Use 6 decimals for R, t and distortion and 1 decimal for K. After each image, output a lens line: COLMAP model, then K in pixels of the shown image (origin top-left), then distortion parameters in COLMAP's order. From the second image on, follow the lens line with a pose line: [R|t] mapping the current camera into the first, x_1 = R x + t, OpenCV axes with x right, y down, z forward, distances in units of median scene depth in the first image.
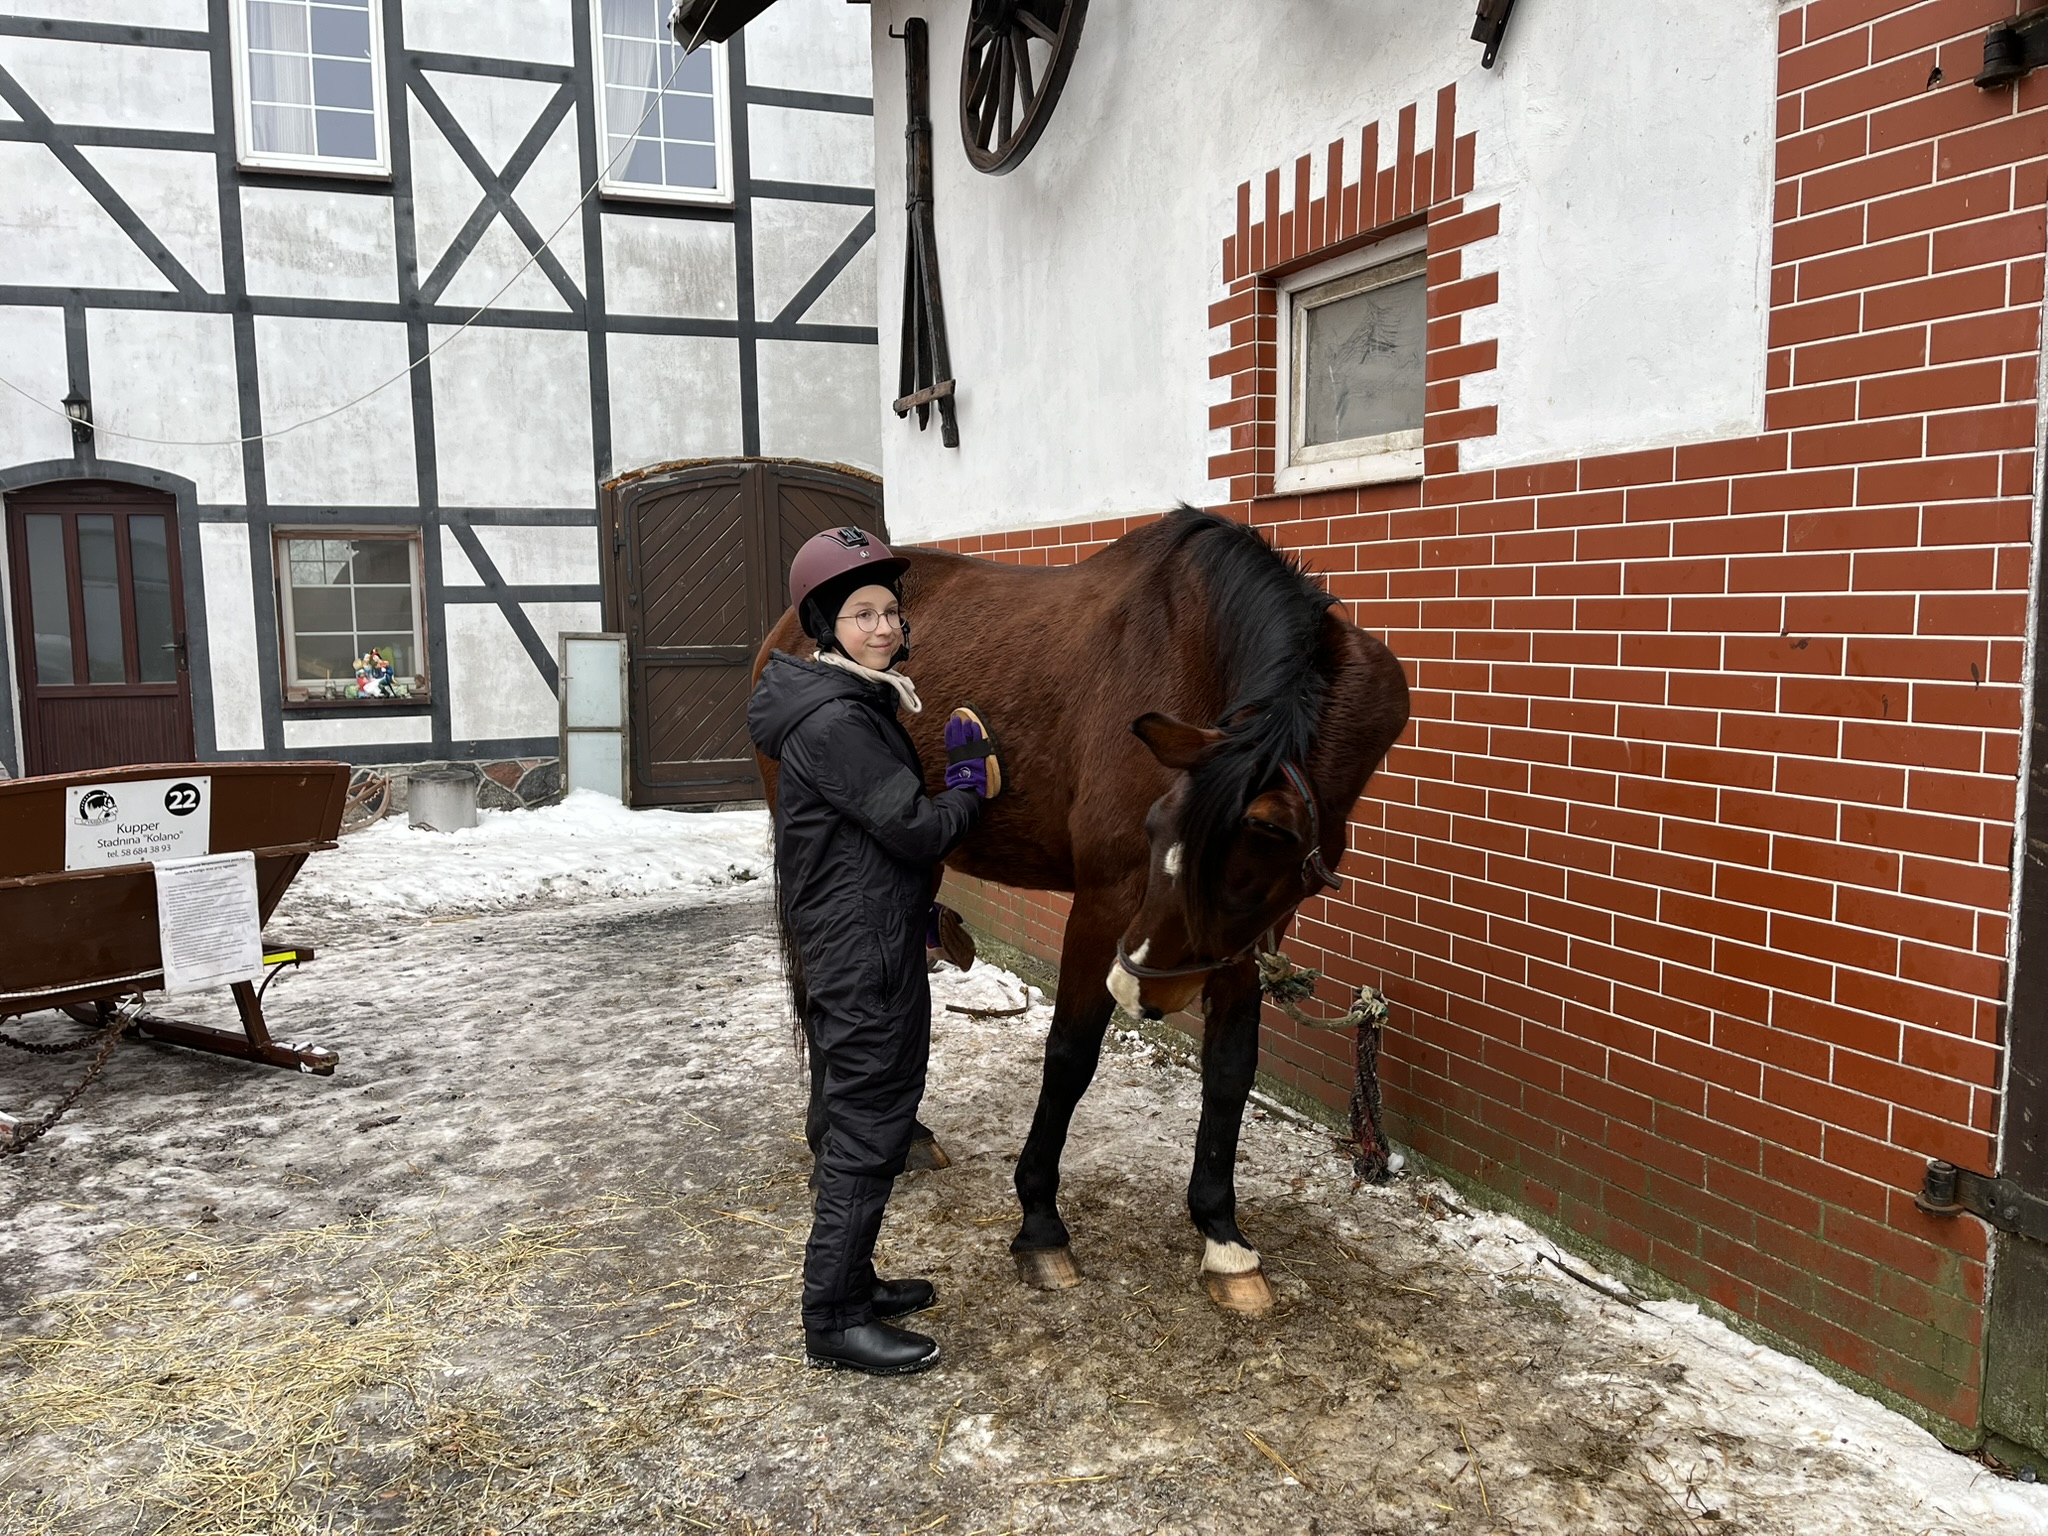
lens RADIAL K [[1547.6, 0, 1021.6], [0, 1547.6, 773.2], [0, 0, 1]] dist [0.078196, -0.099517]
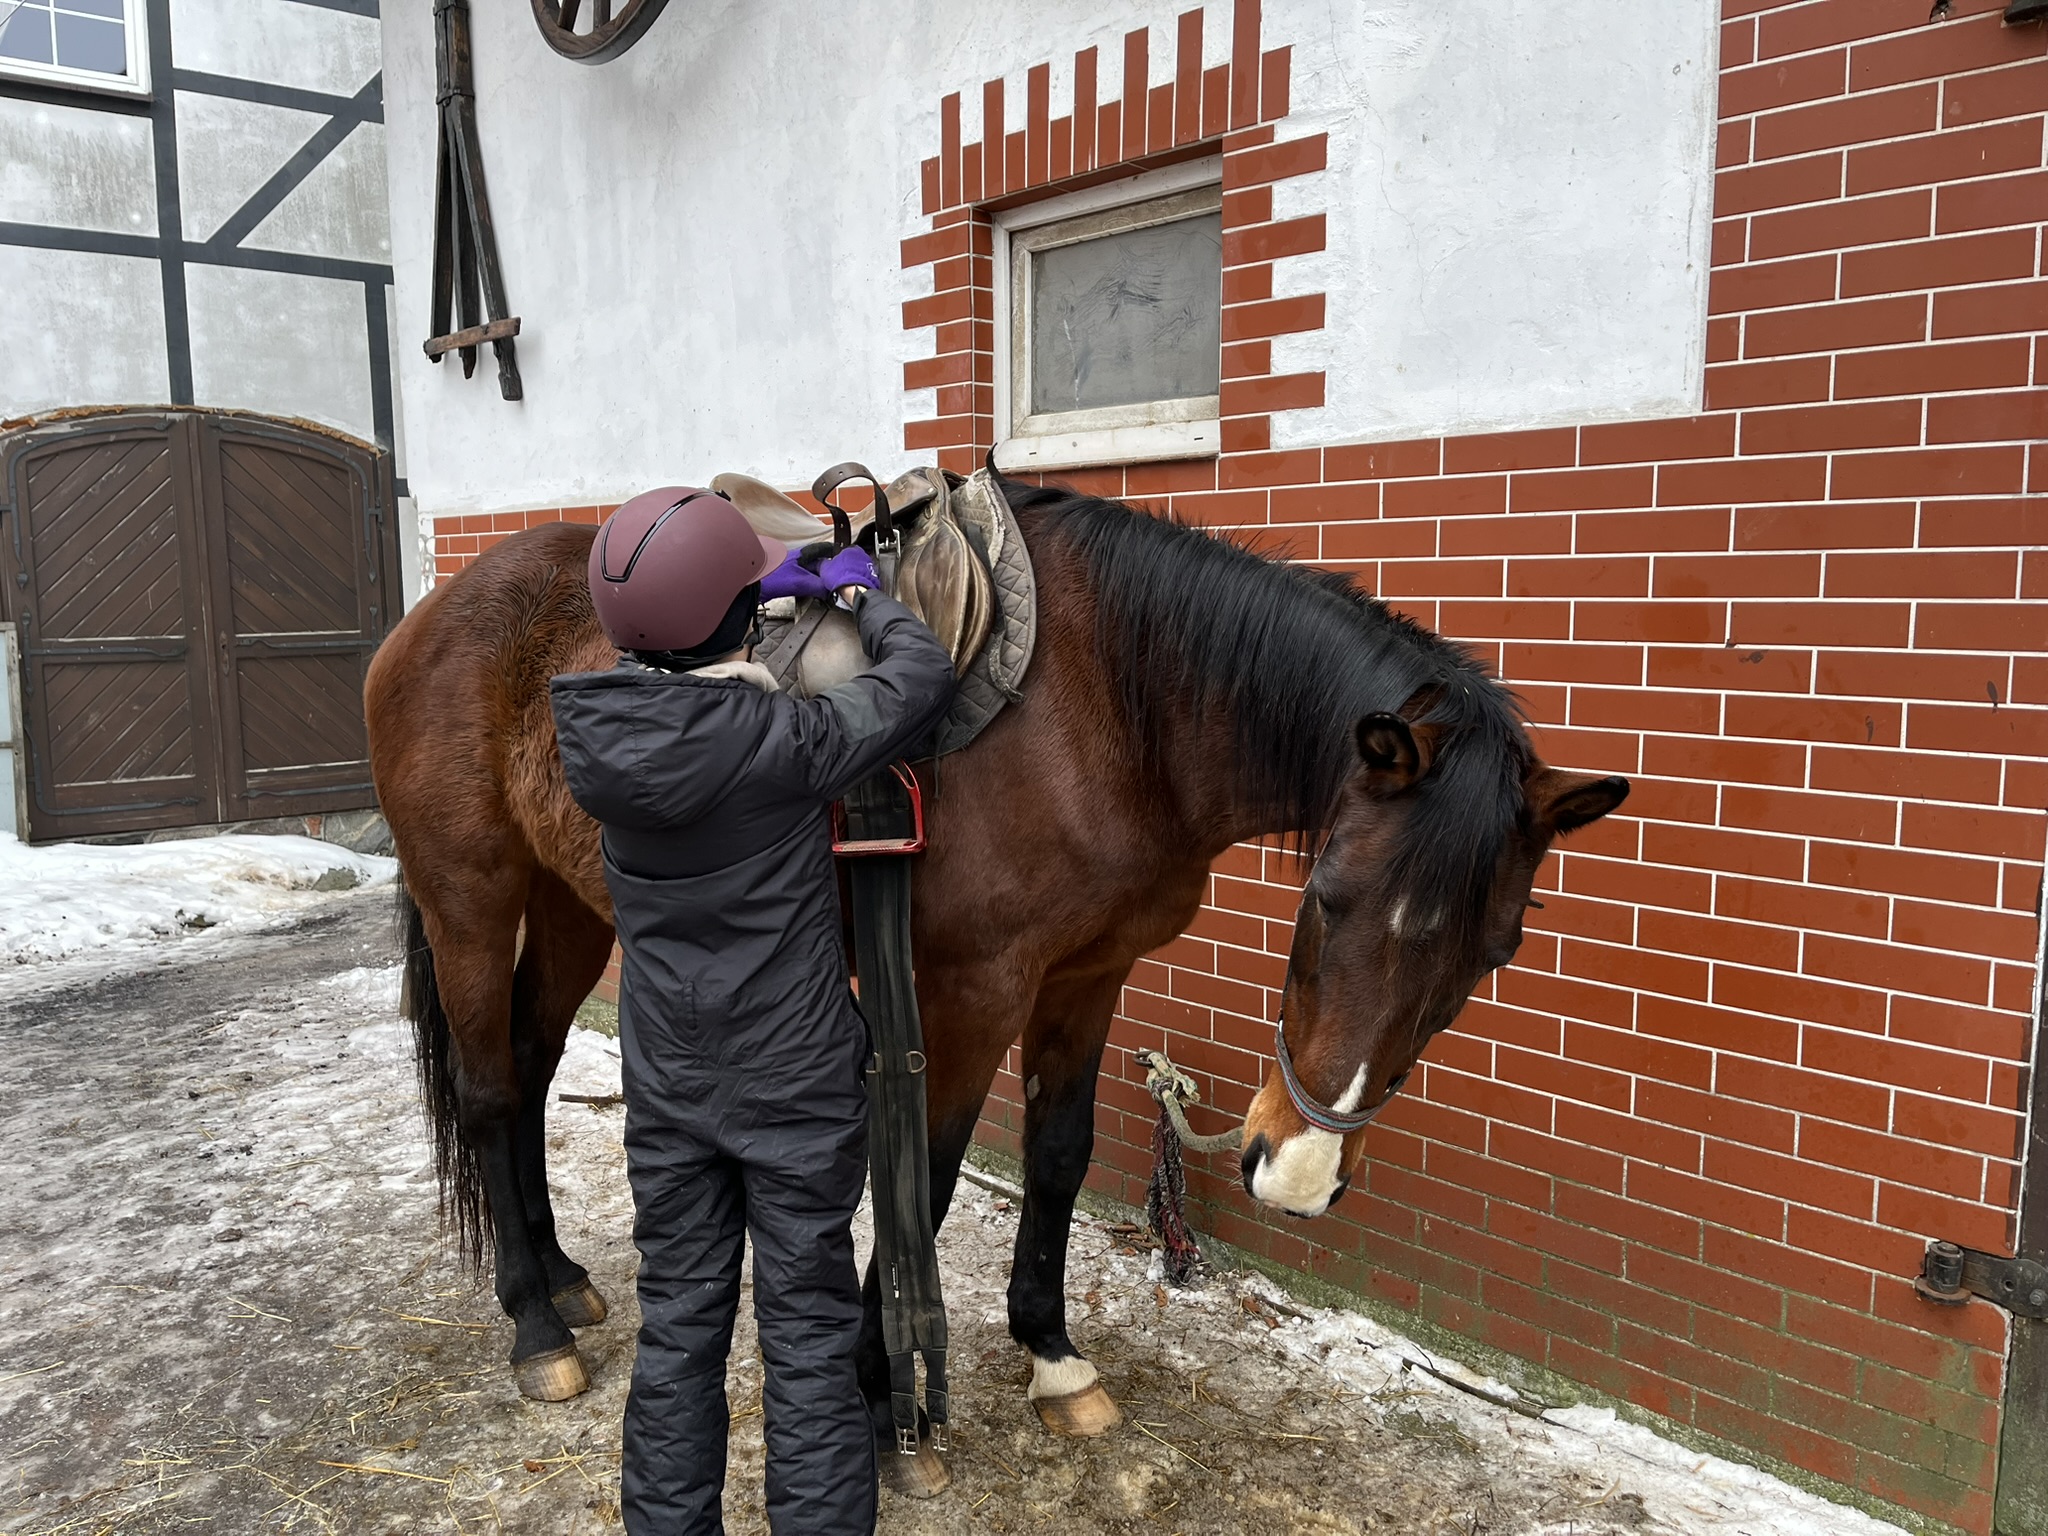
lens RADIAL K [[1544.4, 0, 1009.2], [0, 1544.4, 759.6], [0, 0, 1]] dist [0.072331, -0.095869]
pose [[0.941485, -0.033978, 0.335337, -0.120976], [0.032469, 0.999422, 0.010107, -0.031164], [-0.335486, 0.001373, 0.942044, 0.210540]]
